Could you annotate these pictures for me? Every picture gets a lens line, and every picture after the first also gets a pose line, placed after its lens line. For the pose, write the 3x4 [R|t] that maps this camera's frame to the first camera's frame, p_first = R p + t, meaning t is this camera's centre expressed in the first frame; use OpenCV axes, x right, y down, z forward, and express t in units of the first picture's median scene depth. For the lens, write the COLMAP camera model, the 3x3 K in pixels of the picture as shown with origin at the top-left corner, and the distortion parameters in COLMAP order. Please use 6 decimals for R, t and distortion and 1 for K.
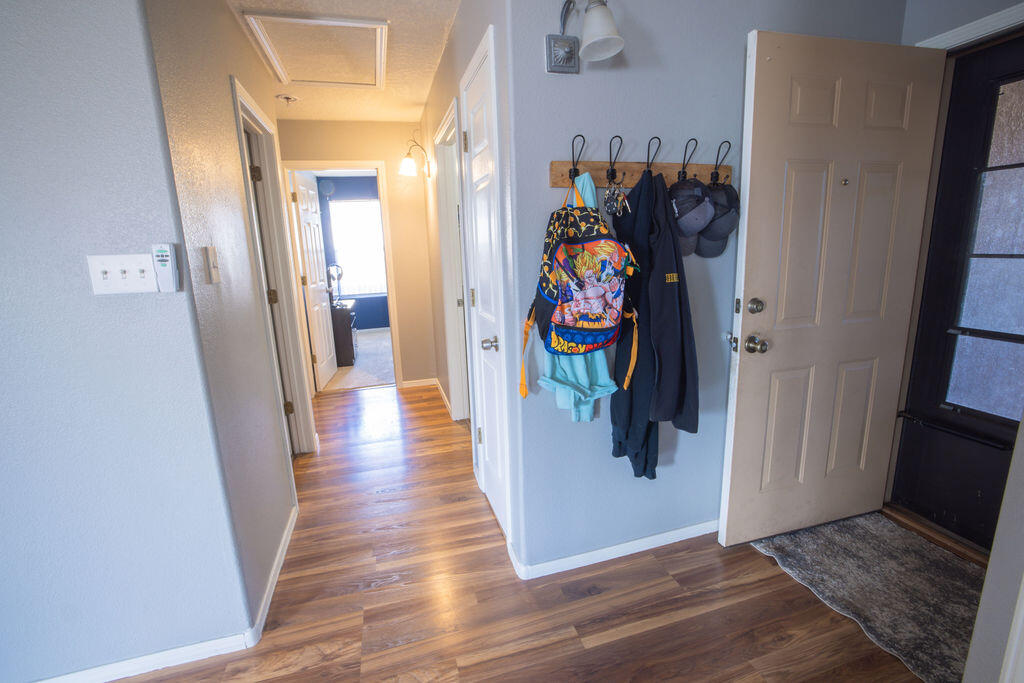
lens RADIAL K [[442.1, 0, 505.8], [0, 442.1, 333.4], [0, 0, 1]] dist [-0.051455, 0.020834]
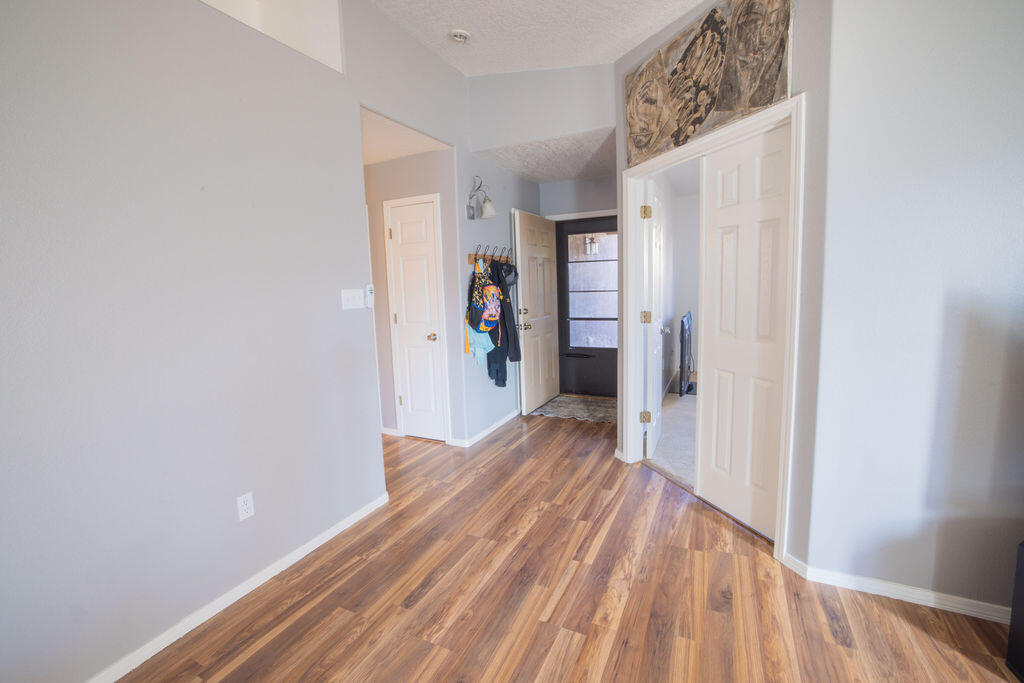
lens RADIAL K [[442.1, 0, 505.8], [0, 442.1, 333.4], [0, 0, 1]] dist [-0.051455, 0.020834]
pose [[0.677744, -0.071088, 0.731853, -1.534194], [0.155124, 0.986737, -0.047810, 0.185960], [-0.718748, 0.145931, 0.679783, -0.722512]]
